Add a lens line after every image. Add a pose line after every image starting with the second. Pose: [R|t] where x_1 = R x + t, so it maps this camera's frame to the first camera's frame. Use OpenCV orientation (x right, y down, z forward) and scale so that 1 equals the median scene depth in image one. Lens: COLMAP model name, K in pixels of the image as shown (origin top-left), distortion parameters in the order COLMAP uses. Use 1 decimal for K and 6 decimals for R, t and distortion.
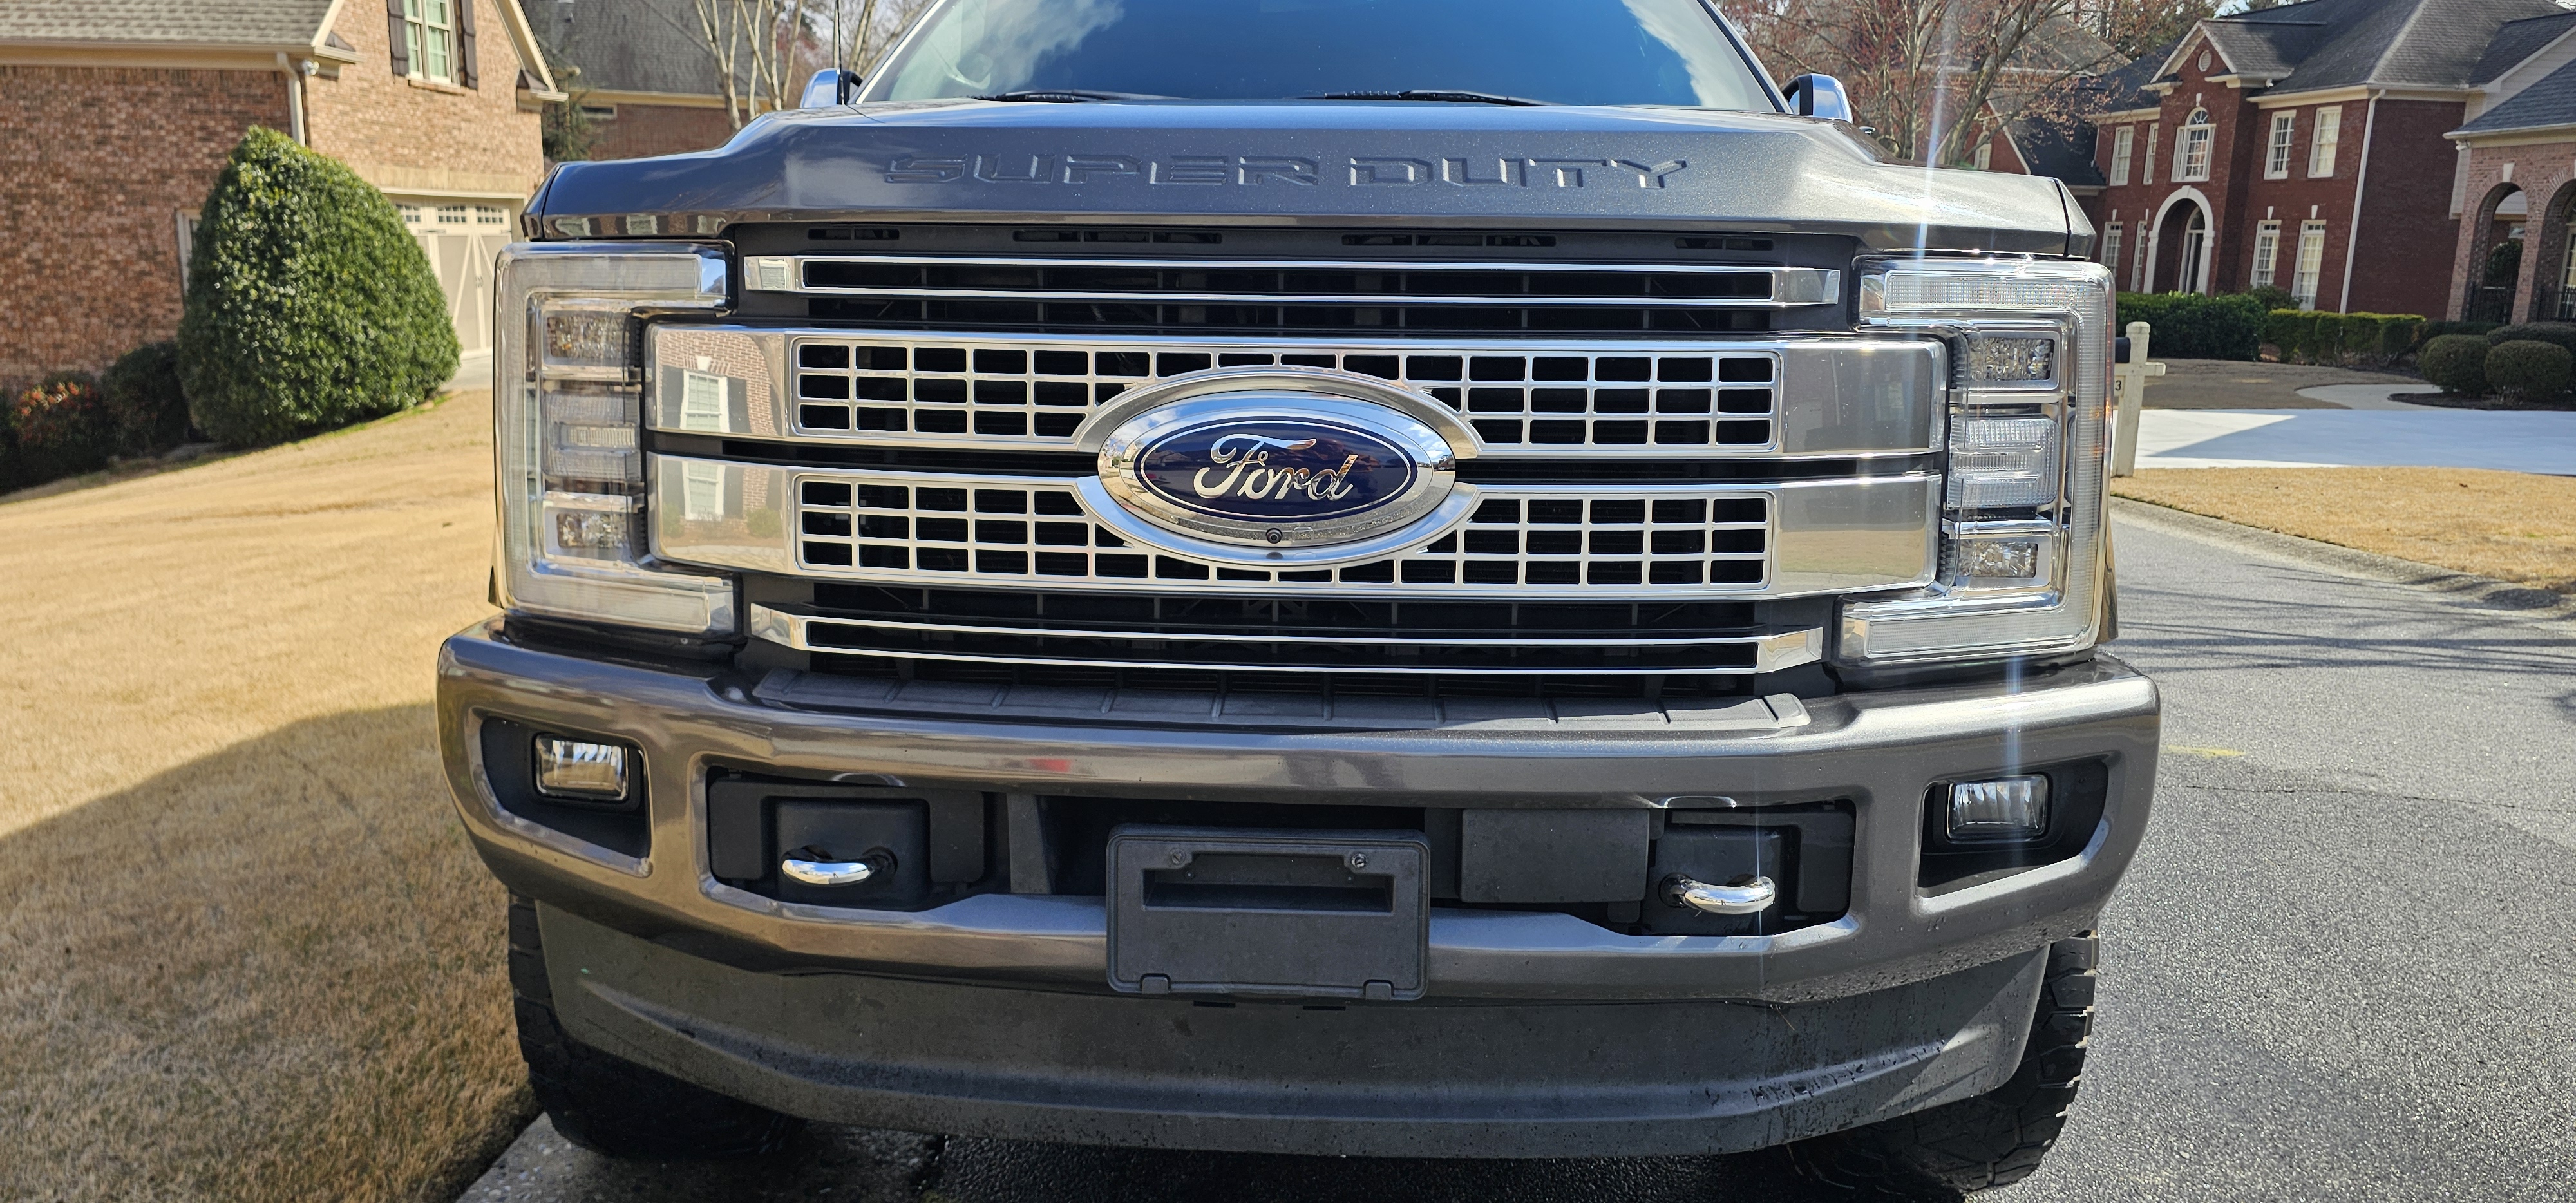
lens RADIAL K [[1684.2, 0, 1291.9], [0, 1684.2, 565.3], [0, 0, 1]] dist [0.052930, -0.052123]
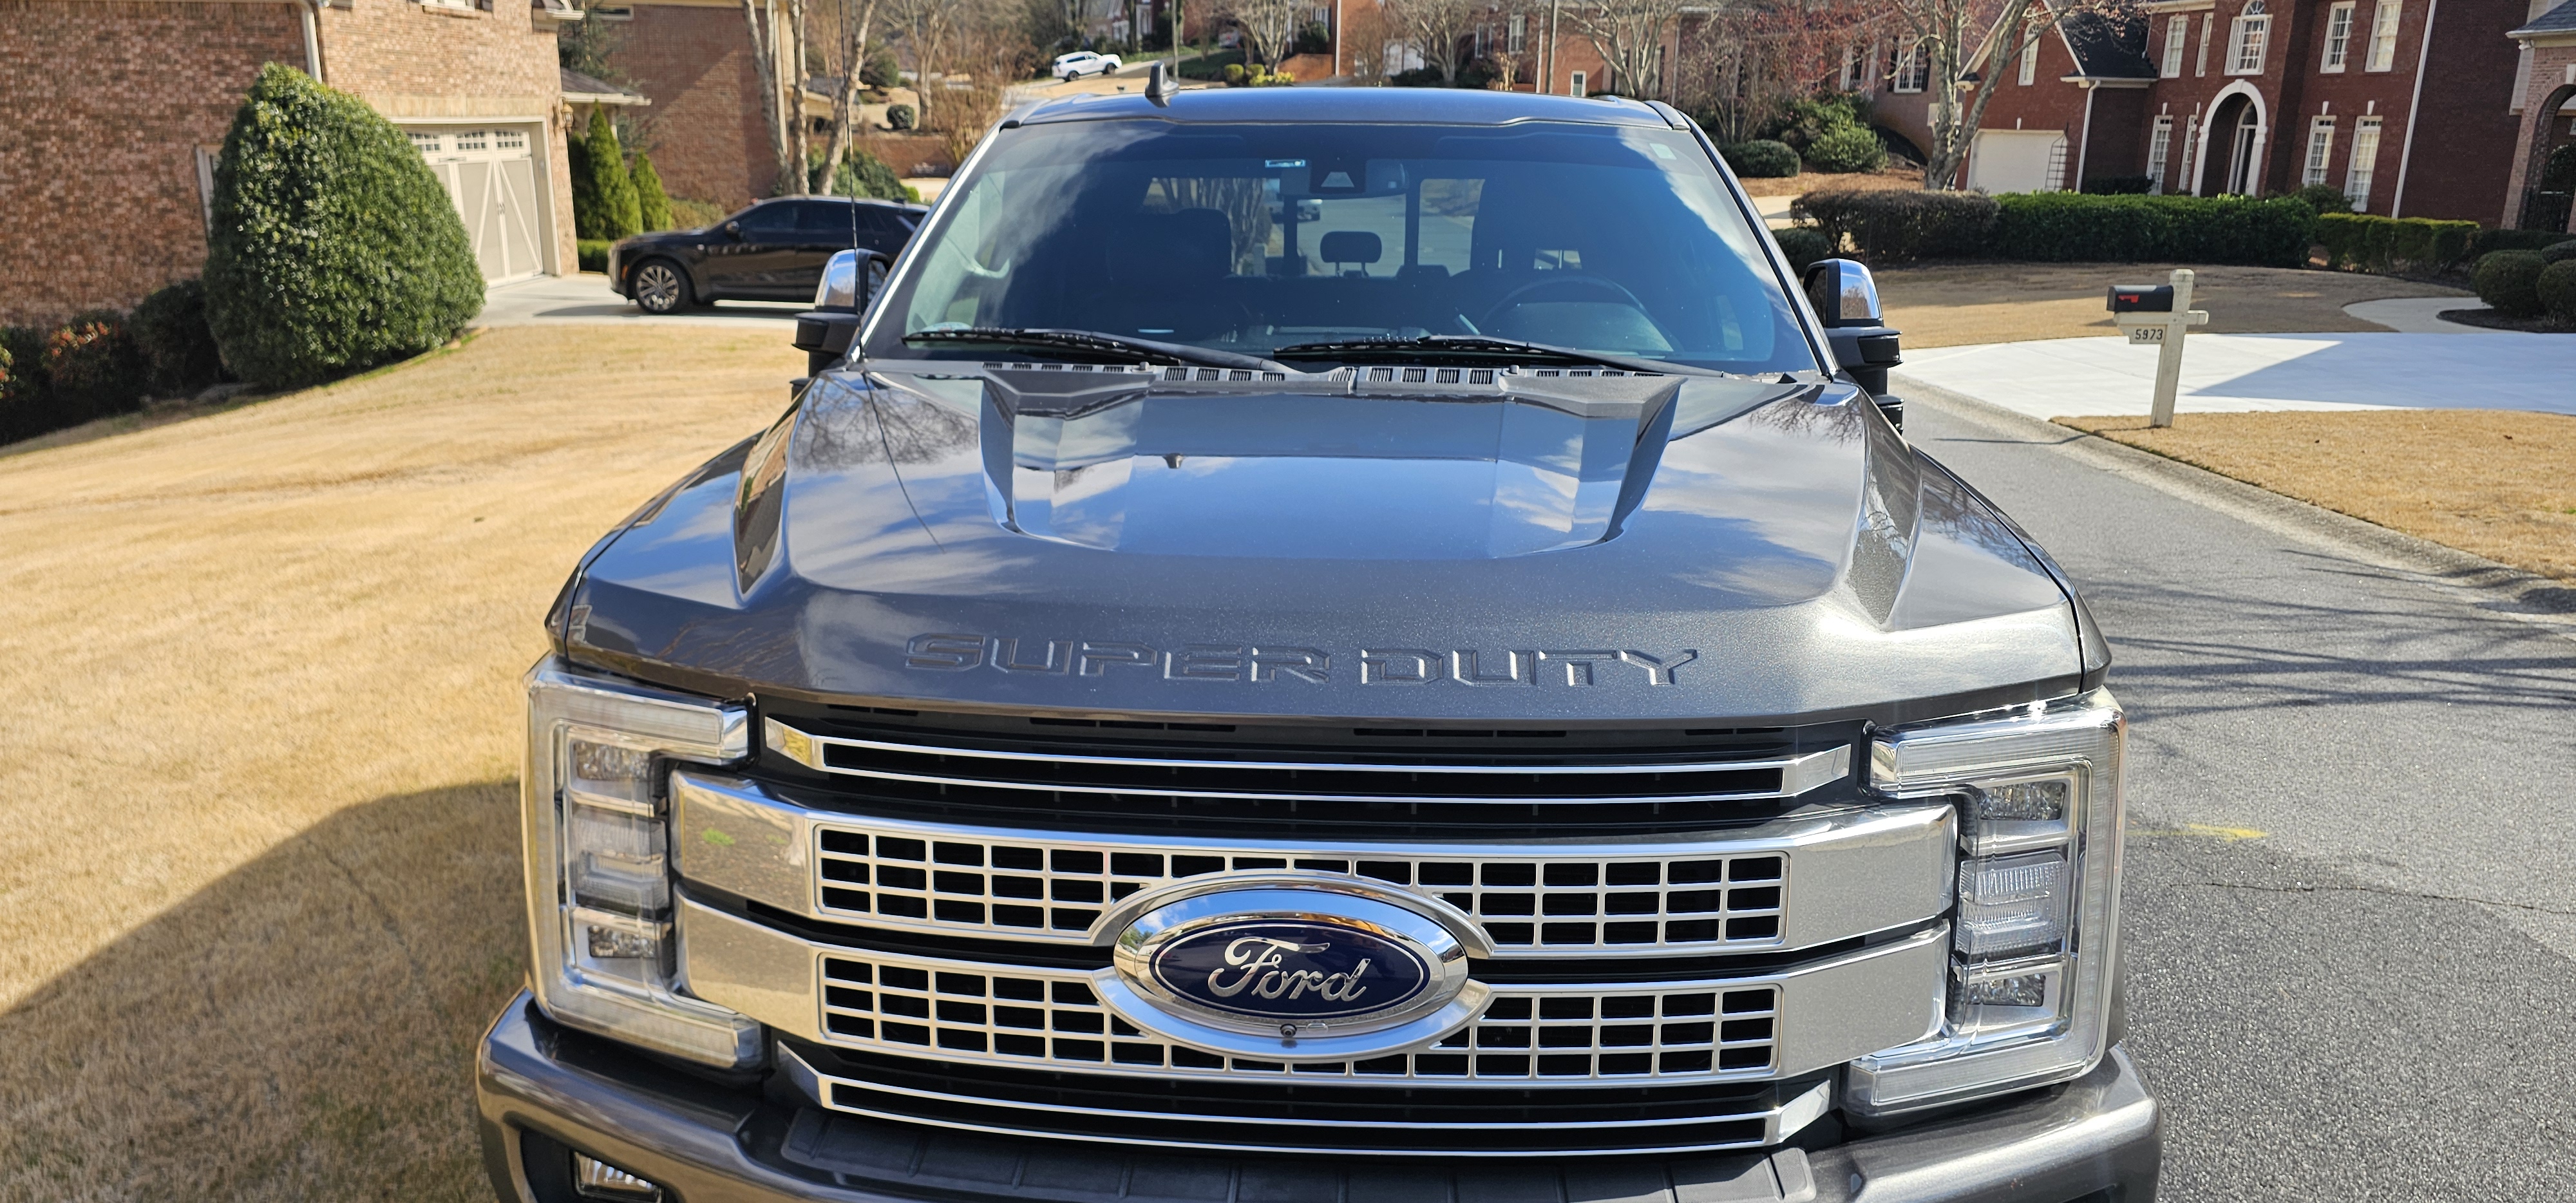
lens RADIAL K [[1684.2, 0, 1299.1], [0, 1684.2, 597.1], [0, 0, 1]] dist [0.052930, -0.052123]
pose [[0.999907, -0.002460, -0.013419, 0.005123], [0.003412, 0.997447, 0.071334, -0.172478], [0.013210, -0.071373, 0.997362, 0.001536]]
